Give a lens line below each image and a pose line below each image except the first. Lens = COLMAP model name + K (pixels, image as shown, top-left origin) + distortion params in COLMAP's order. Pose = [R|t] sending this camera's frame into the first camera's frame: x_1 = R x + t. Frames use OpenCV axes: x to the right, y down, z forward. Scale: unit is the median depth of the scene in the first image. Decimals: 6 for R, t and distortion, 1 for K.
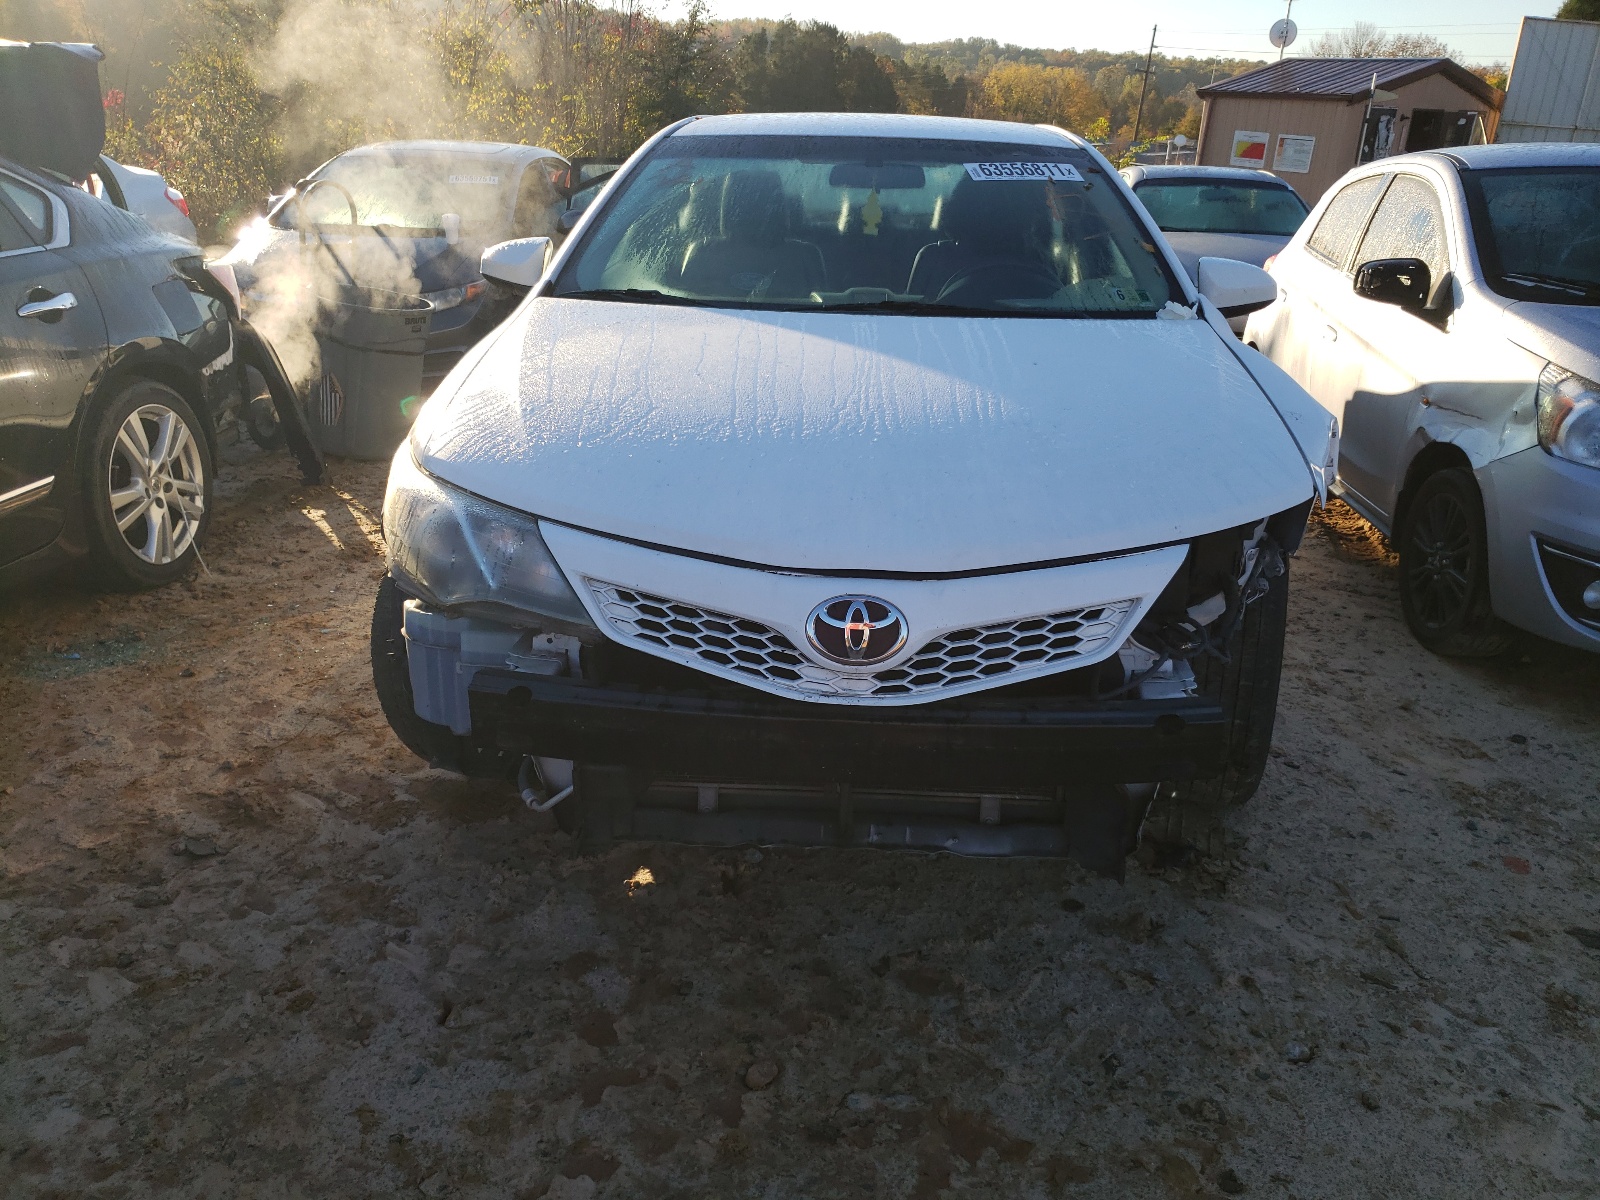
lens RADIAL K [[1203.8, 0, 815.0], [0, 1203.8, 604.3], [0, 0, 1]] dist [0.013826, 0.005420]
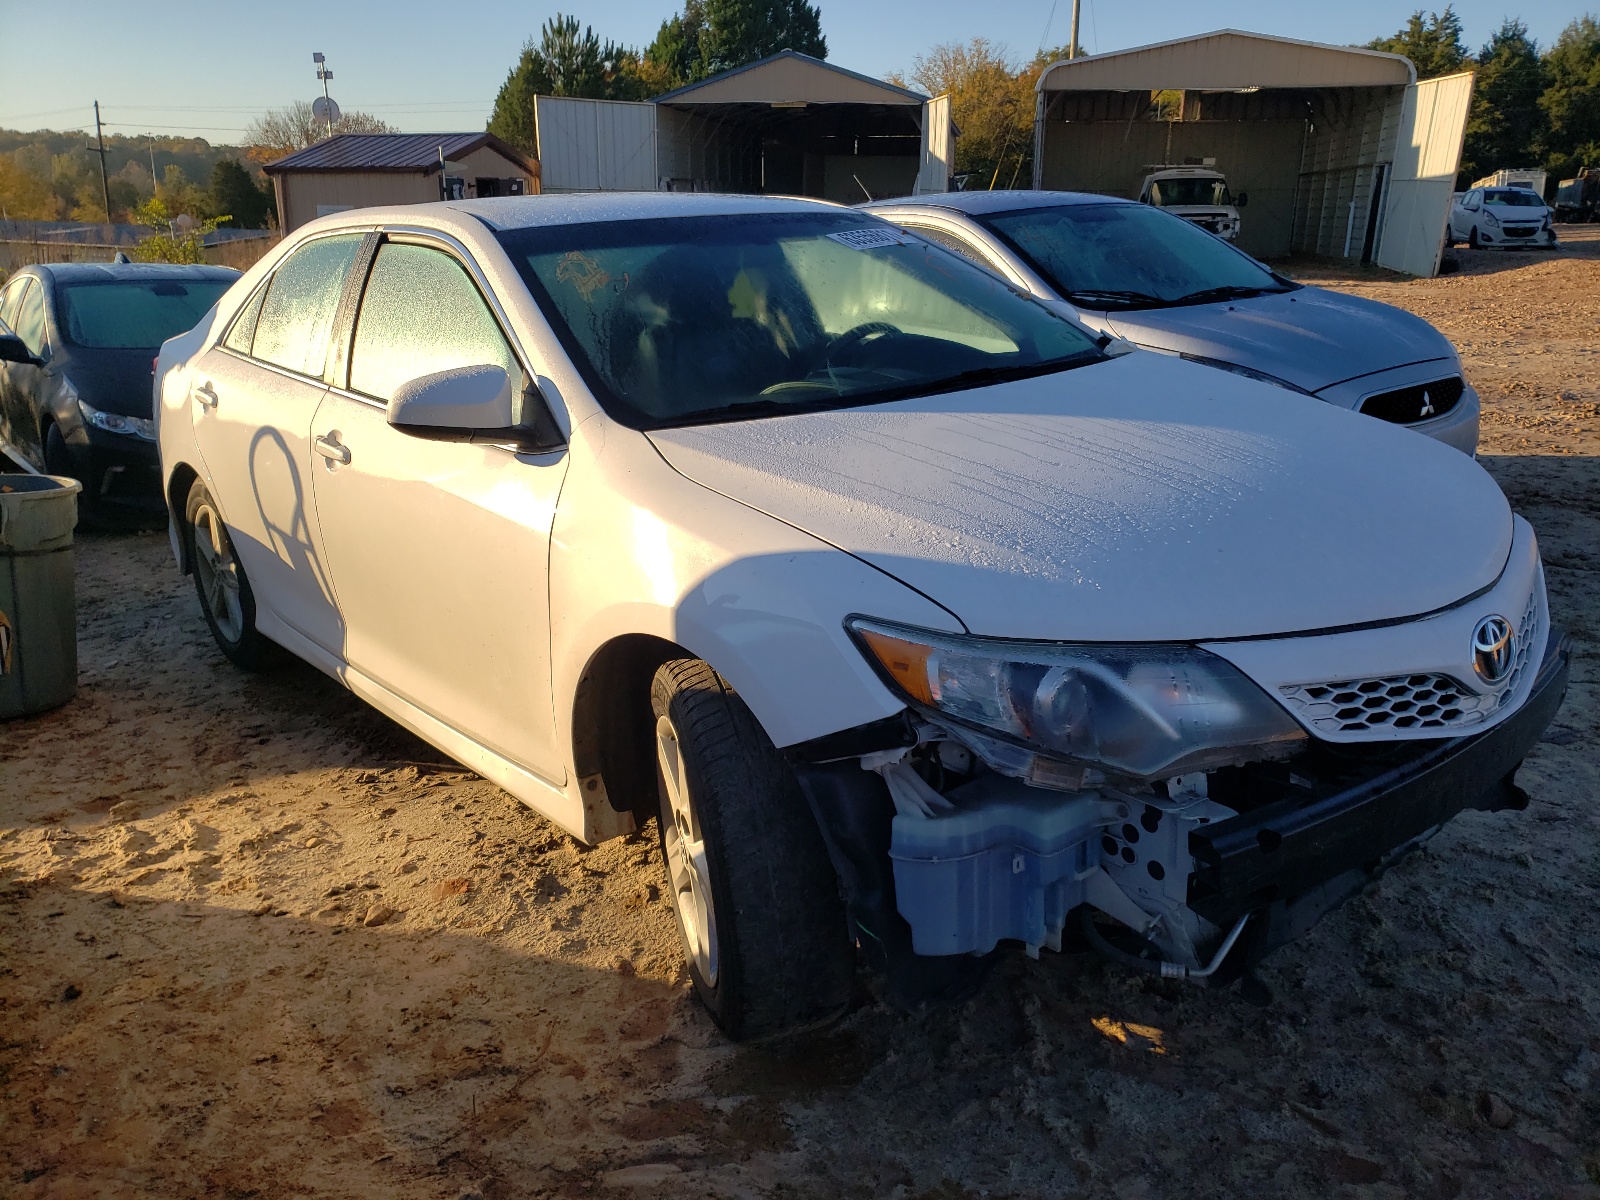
lens RADIAL K [[1203.8, 0, 804.5], [0, 1203.8, 595.1], [0, 0, 1]] dist [0.013826, 0.005420]
pose [[0.750028, -0.254967, 0.610286, -1.004614], [0.290739, 0.955878, 0.042038, -0.233320], [-0.594078, 0.145905, 0.791065, 0.493761]]
